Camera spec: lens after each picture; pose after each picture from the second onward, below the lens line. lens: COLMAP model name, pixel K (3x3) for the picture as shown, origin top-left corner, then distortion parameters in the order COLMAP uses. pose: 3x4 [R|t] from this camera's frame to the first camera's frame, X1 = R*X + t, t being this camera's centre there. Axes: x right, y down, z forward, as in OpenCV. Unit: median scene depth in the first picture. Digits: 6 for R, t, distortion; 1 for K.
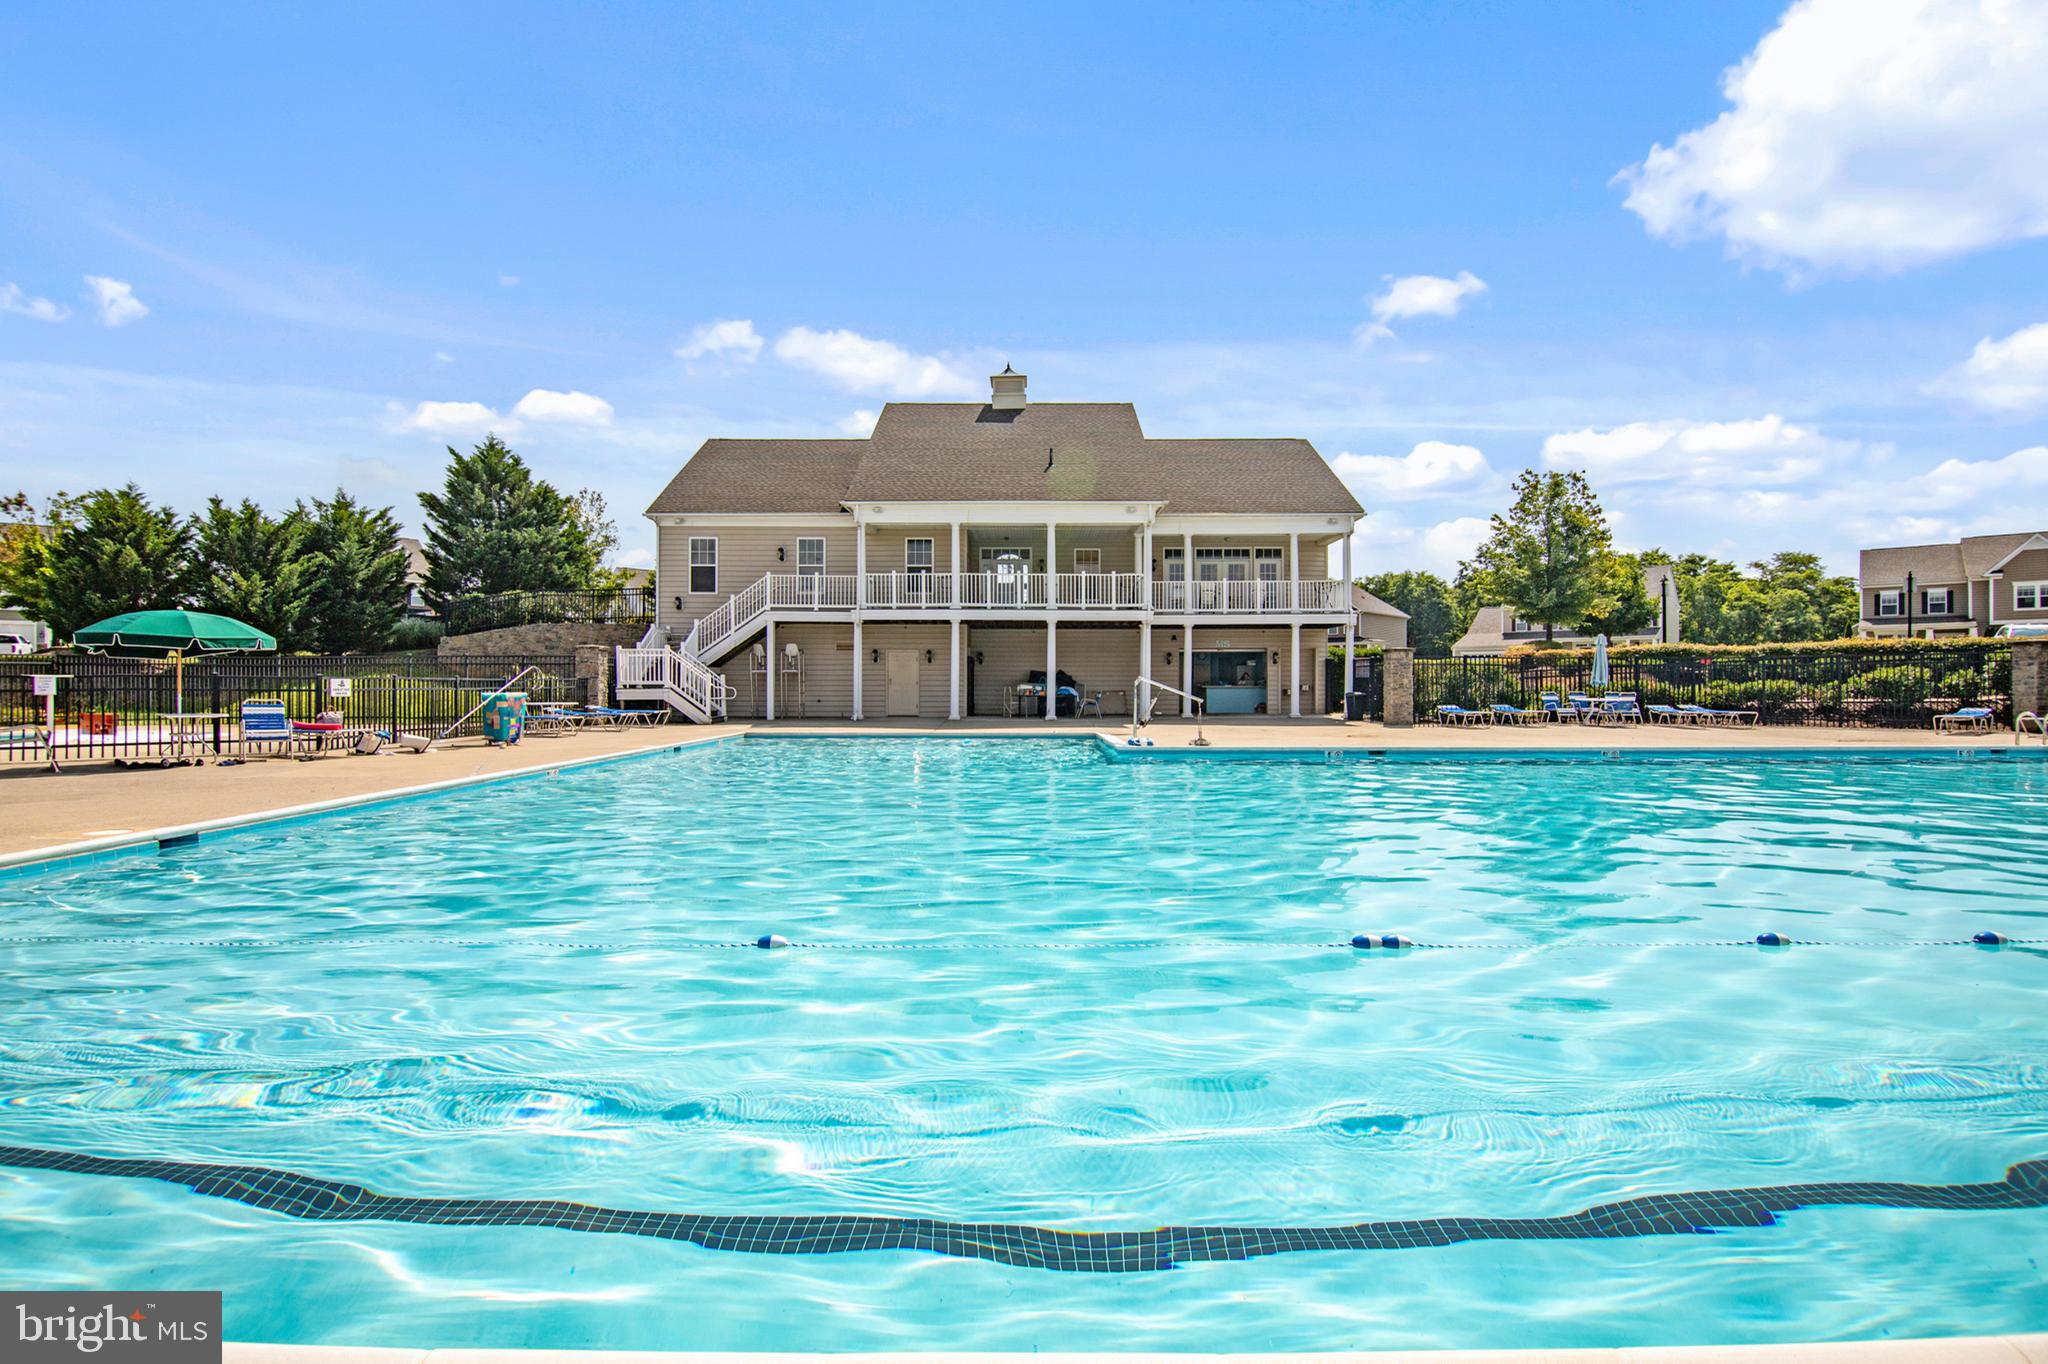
lens RADIAL K [[925.5, 0, 1011.2], [0, 925.5, 688.4], [0, 0, 1]] dist [0.000899, -0.010604]
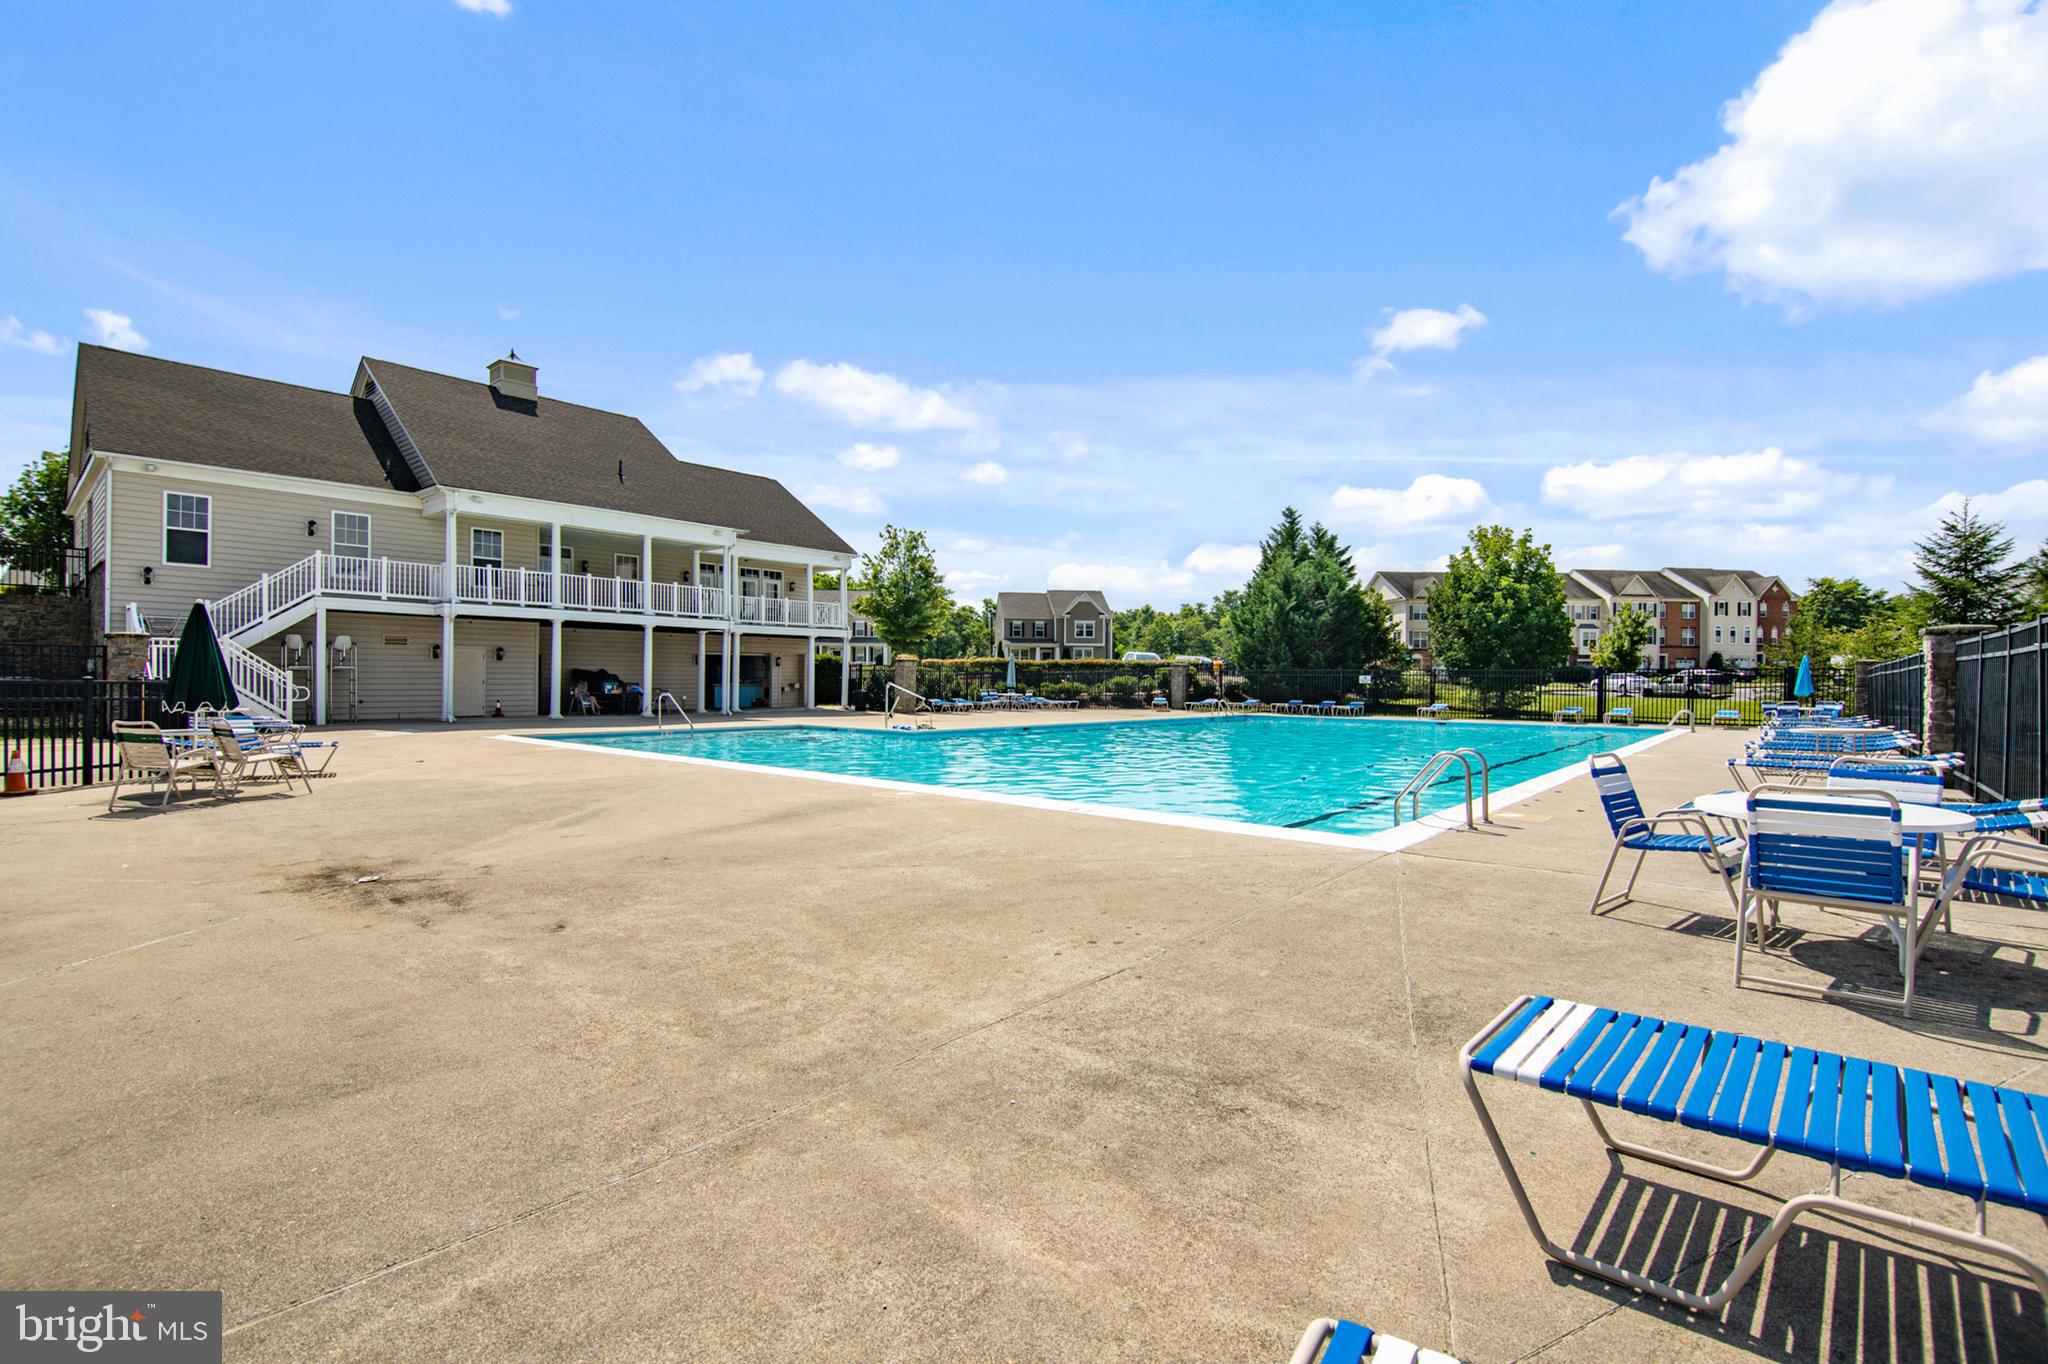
lens RADIAL K [[925.5, 0, 1011.2], [0, 925.5, 688.4], [0, 0, 1]] dist [0.000899, -0.010604]
pose [[0.650779, -0.002646, 0.759262, -0.469561], [-0.005628, 0.999950, 0.008308, -0.009631], [-0.759246, -0.009679, 0.650732, -0.030327]]
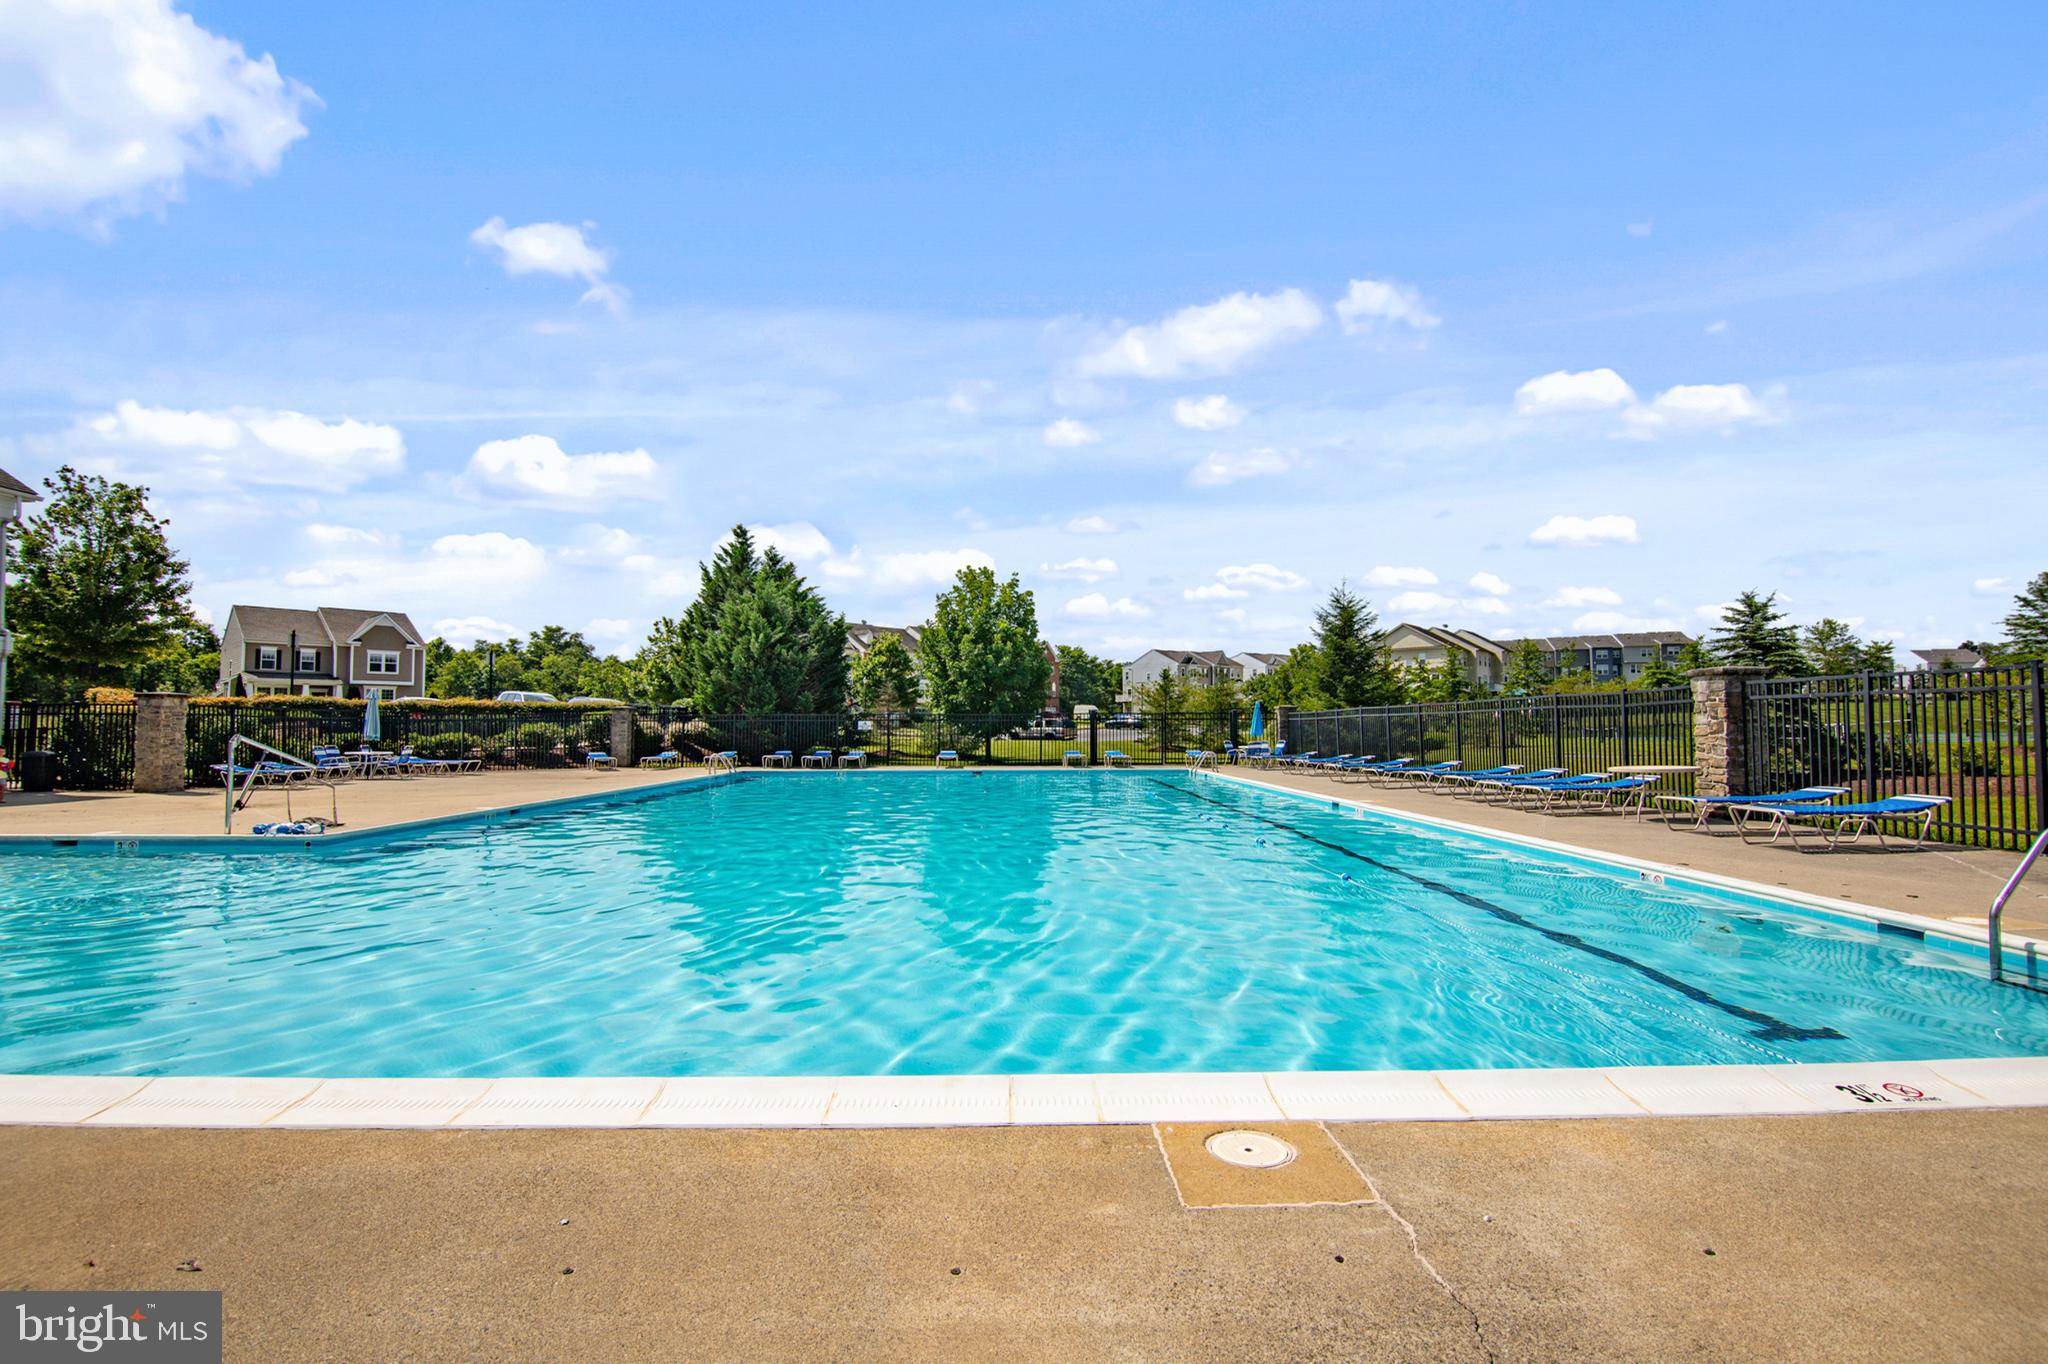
lens RADIAL K [[925.5, 0, 1011.2], [0, 925.5, 688.4], [0, 0, 1]] dist [0.000899, -0.010604]
pose [[-0.024867, 0.044083, 0.998718, -0.313899], [0.004834, 0.999021, -0.043976, -0.008591], [-0.999679, 0.003734, -0.025056, 0.273487]]
